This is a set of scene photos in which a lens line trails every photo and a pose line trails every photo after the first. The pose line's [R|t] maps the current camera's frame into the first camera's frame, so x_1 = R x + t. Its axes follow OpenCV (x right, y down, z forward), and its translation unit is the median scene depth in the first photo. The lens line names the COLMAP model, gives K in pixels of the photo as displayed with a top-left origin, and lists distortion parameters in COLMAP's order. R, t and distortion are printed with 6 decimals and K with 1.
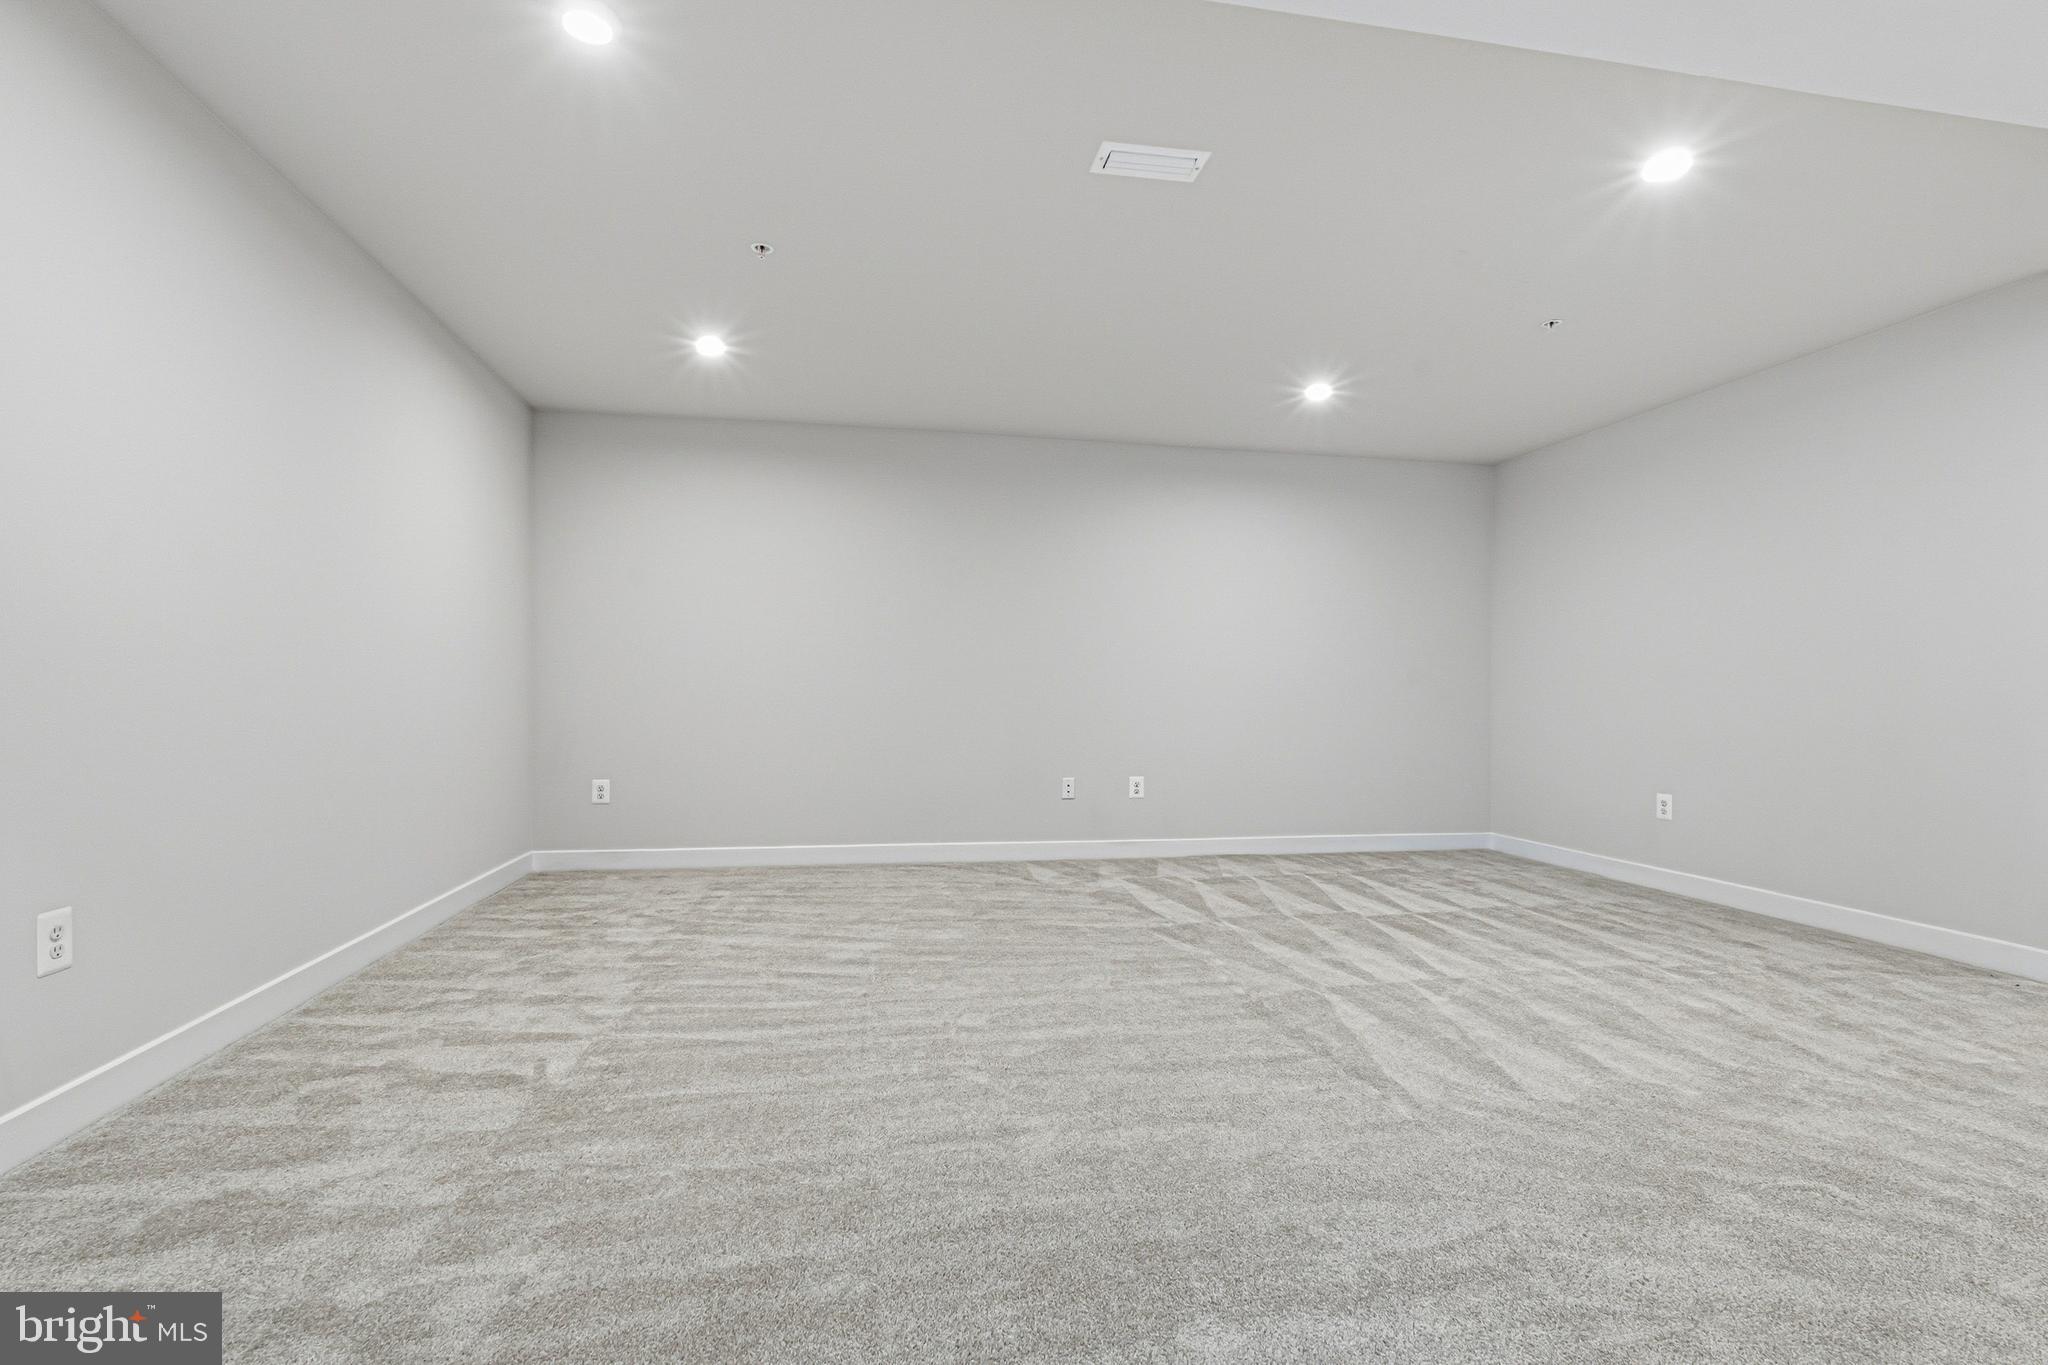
lens RADIAL K [[929.4, 0, 1020.9], [0, 929.4, 677.6], [0, 0, 1]] dist [-0.002202, -0.000516]
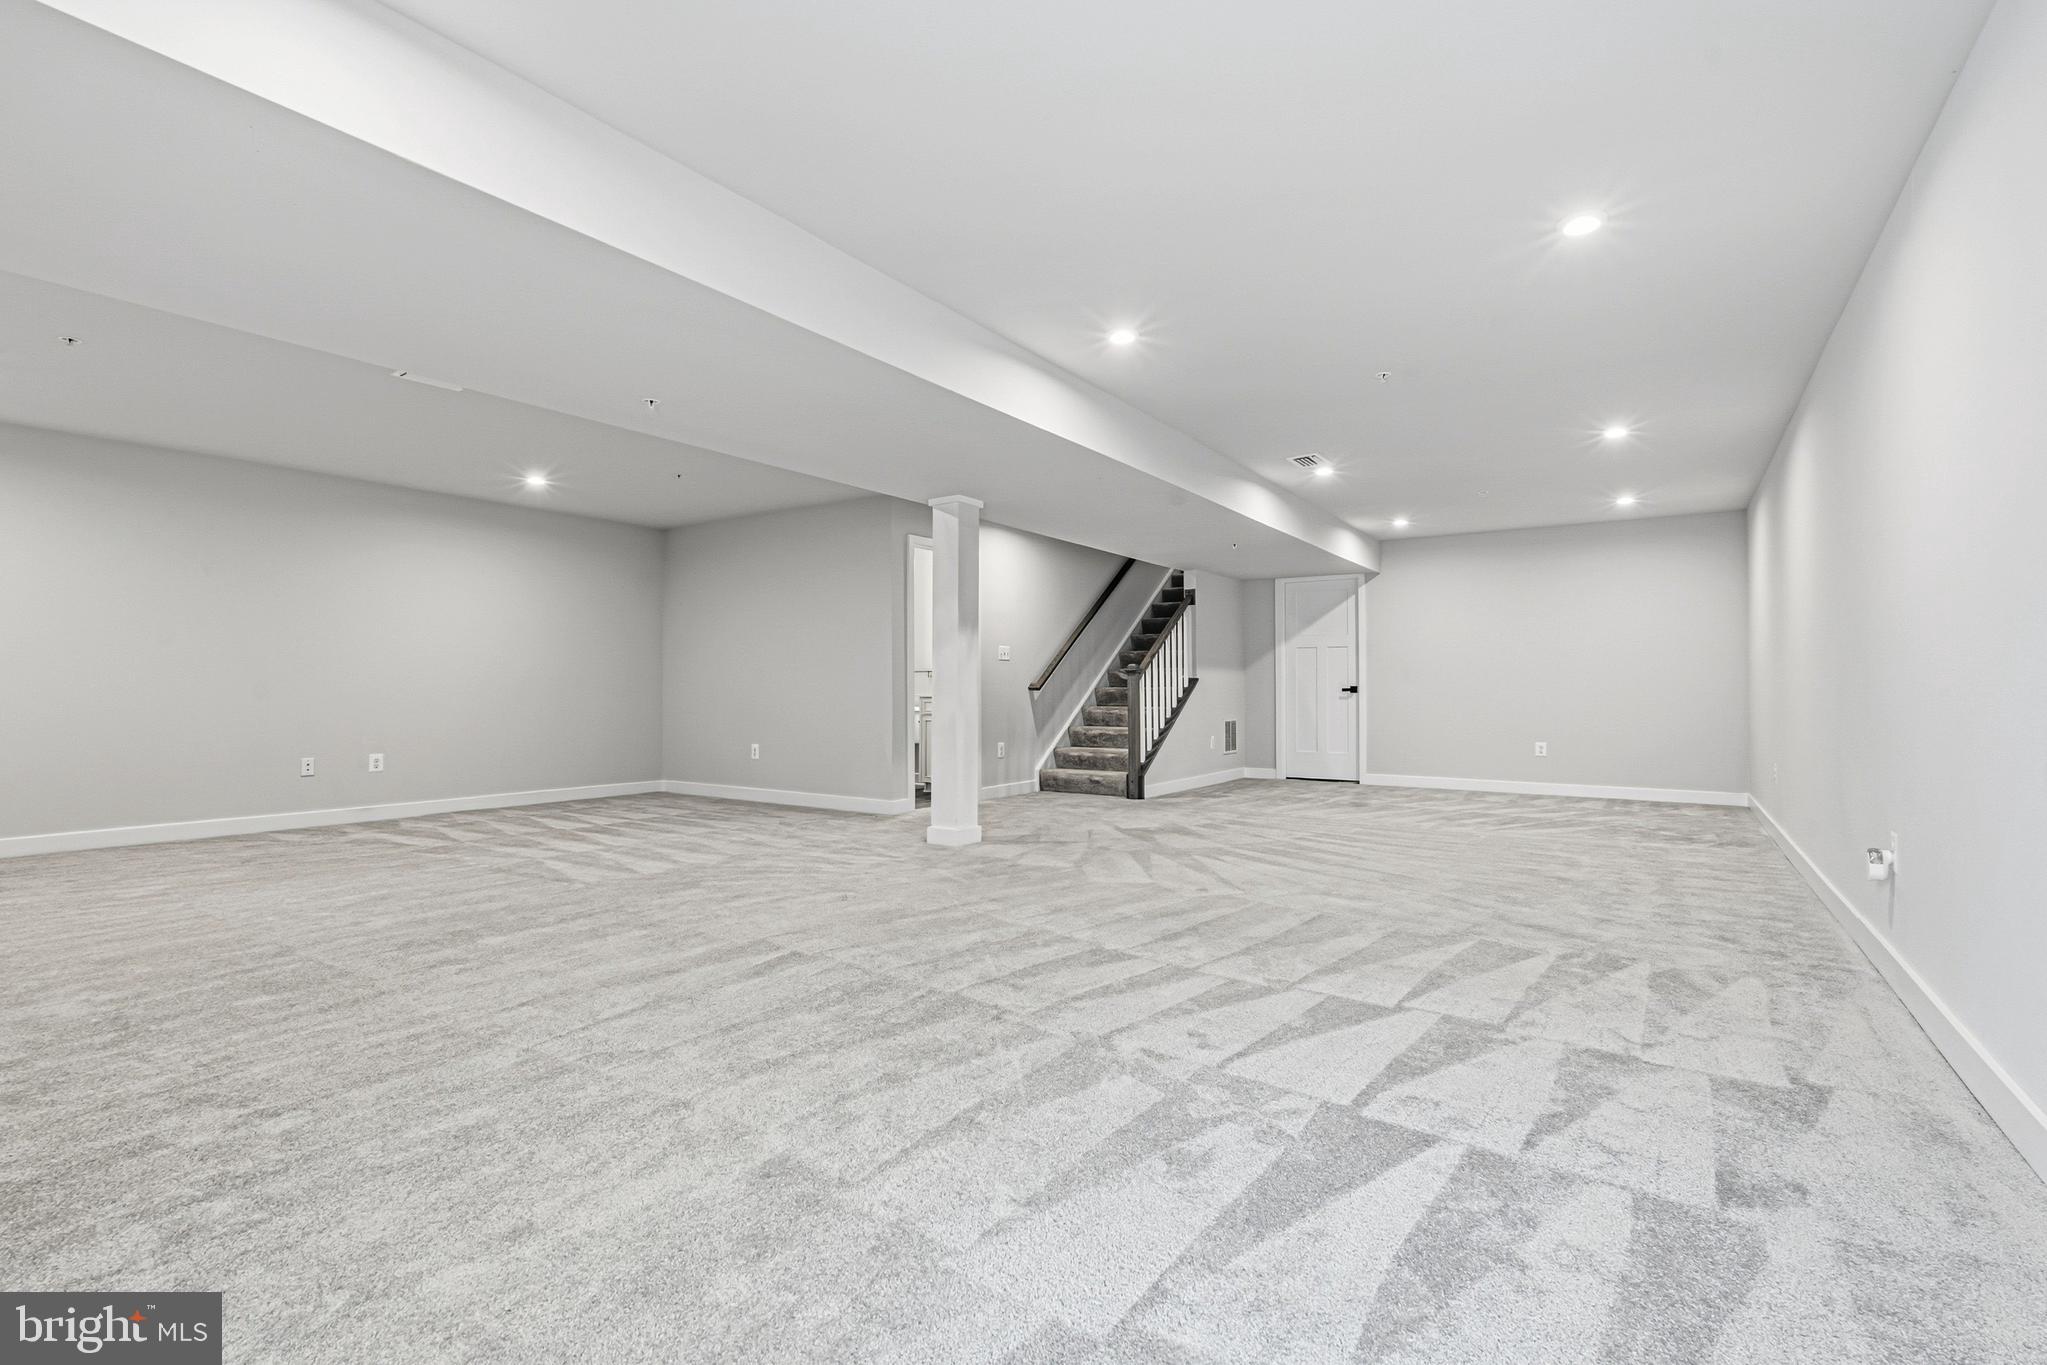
lens RADIAL K [[929.0, 0, 1025.4], [0, 929.0, 686.4], [0, 0, 1]] dist [-0.002202, -0.000516]
pose [[0.699542, -0.005790, 0.714568, -0.187097], [-0.007852, 0.999845, 0.015789, -0.011245], [-0.714548, -0.016655, 0.699388, -0.579845]]
